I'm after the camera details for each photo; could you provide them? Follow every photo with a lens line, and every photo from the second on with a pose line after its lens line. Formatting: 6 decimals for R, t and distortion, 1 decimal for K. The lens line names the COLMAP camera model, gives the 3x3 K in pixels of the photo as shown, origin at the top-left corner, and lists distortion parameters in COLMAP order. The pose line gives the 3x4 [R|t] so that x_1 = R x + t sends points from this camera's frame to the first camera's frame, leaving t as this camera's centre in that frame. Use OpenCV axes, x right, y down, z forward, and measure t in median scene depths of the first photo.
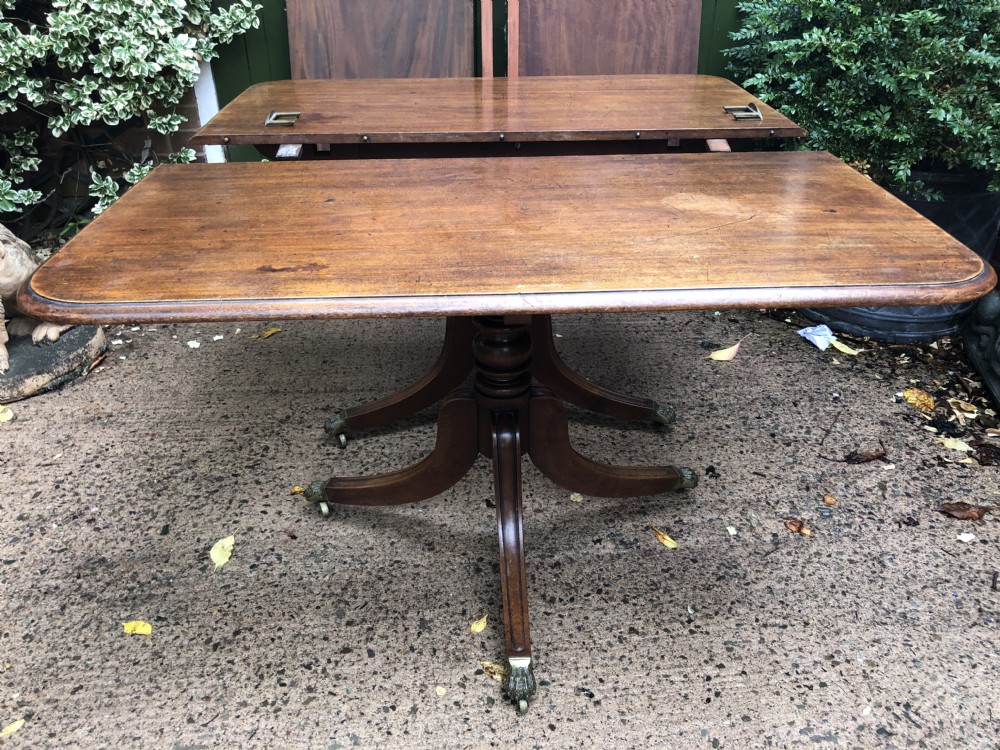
lens RADIAL K [[814.9, 0, 504.7], [0, 814.9, 364.7], [0, 0, 1]] dist [0.016312, -0.003365]
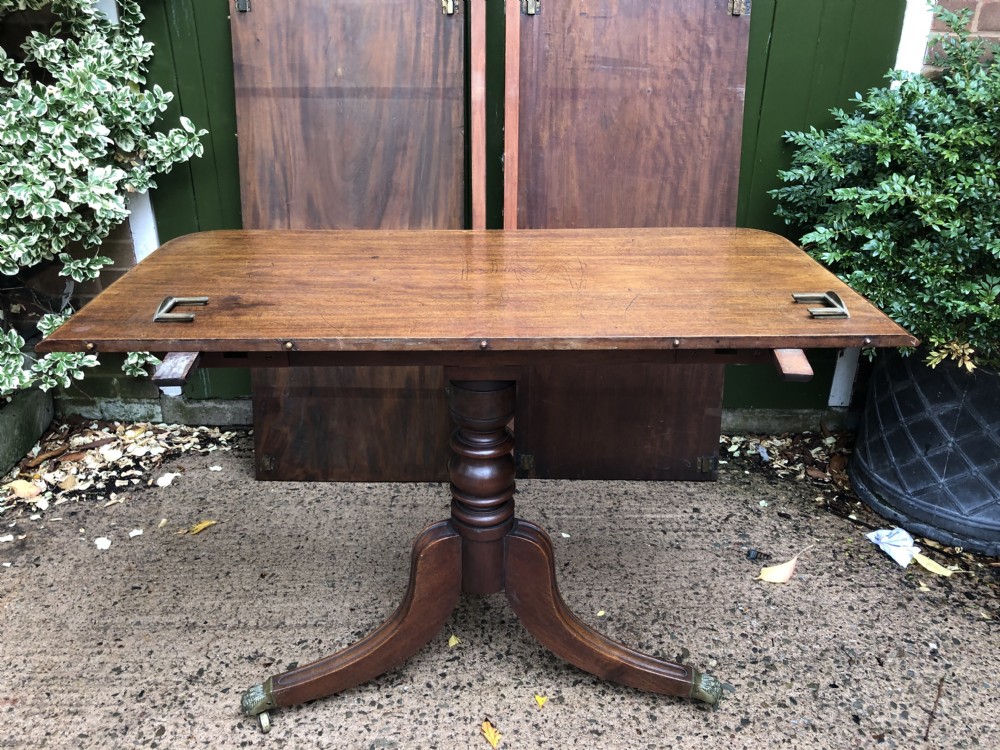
lens RADIAL K [[814.9, 0, 505.8], [0, 814.9, 365.3], [0, 0, 1]] dist [0.016312, -0.003365]
pose [[0.999859, 0.013299, -0.010215, 0.018799], [-0.014160, 0.995889, -0.089470, -0.160618], [0.008983, 0.089602, 0.995937, 0.244077]]
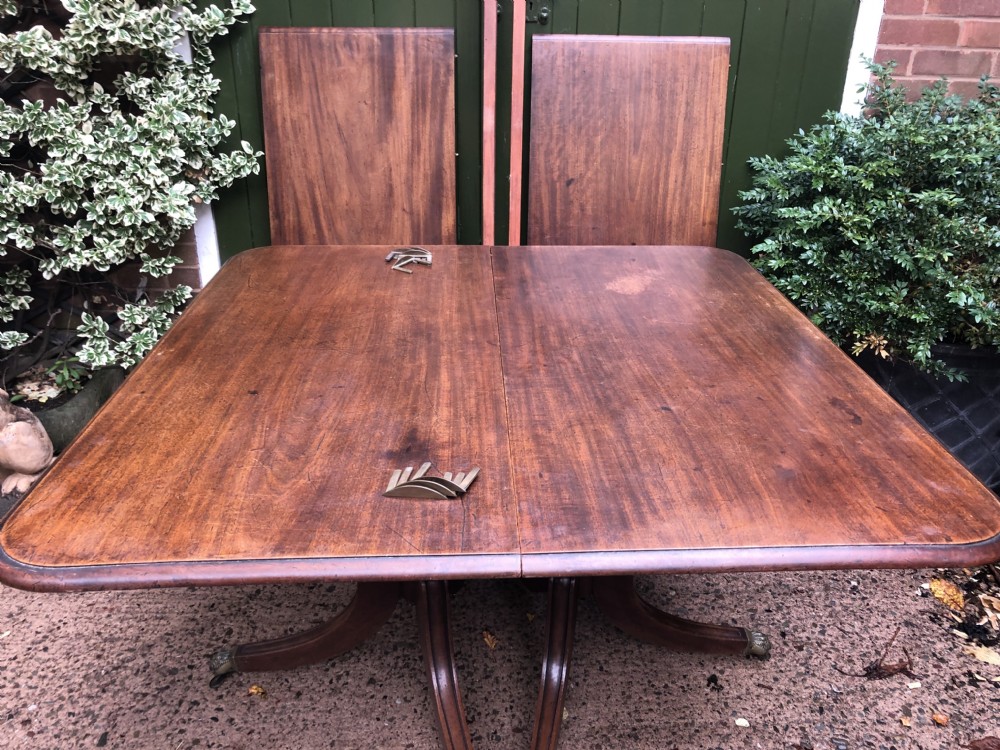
lens RADIAL K [[814.9, 0, 509.8], [0, 814.9, 363.9], [0, 0, 1]] dist [0.016312, -0.003365]
pose [[0.999248, 0.027094, -0.027738, 0.041818], [-0.029600, 0.995098, -0.094361, -0.120567], [0.025046, 0.095111, 0.995152, 0.059403]]
